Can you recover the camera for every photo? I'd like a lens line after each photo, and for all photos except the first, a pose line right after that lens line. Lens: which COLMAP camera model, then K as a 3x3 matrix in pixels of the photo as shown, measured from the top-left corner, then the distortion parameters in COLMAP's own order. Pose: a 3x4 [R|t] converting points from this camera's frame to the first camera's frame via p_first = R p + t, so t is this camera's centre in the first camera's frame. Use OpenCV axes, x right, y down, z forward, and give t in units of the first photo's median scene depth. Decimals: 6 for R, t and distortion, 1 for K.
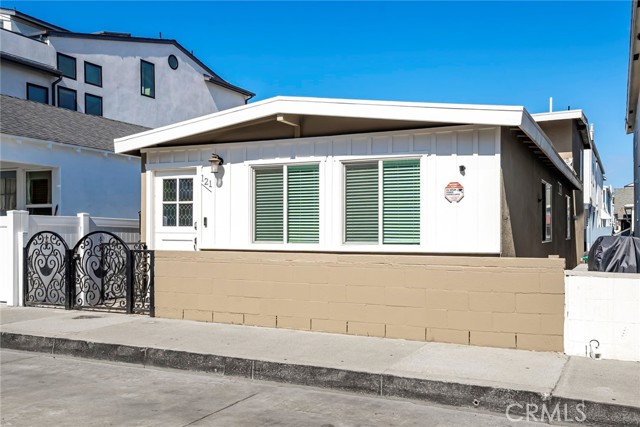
lens RADIAL K [[594.8, 0, 345.2], [0, 594.8, 238.0], [0, 0, 1]] dist [0.052187, 0.000000]
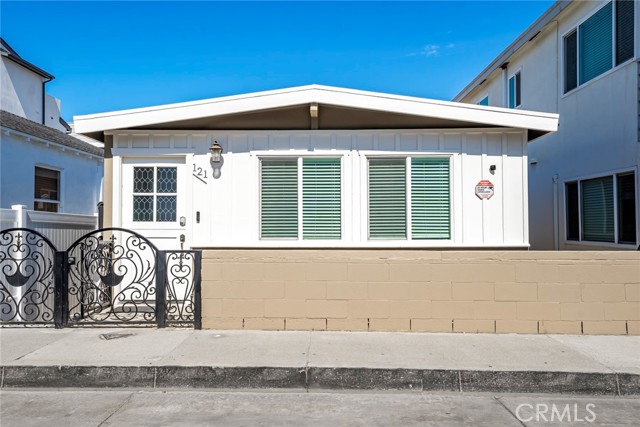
lens RADIAL K [[548.1, 0, 316.8], [0, 548.1, 214.9], [0, 0, 1]] dist [0.061804, -0.013035]
pose [[0.918290, 0.005301, 0.395872, -0.455971], [0.006815, 0.999551, -0.029192, -0.005209], [-0.395849, 0.029505, 0.917841, 0.206138]]
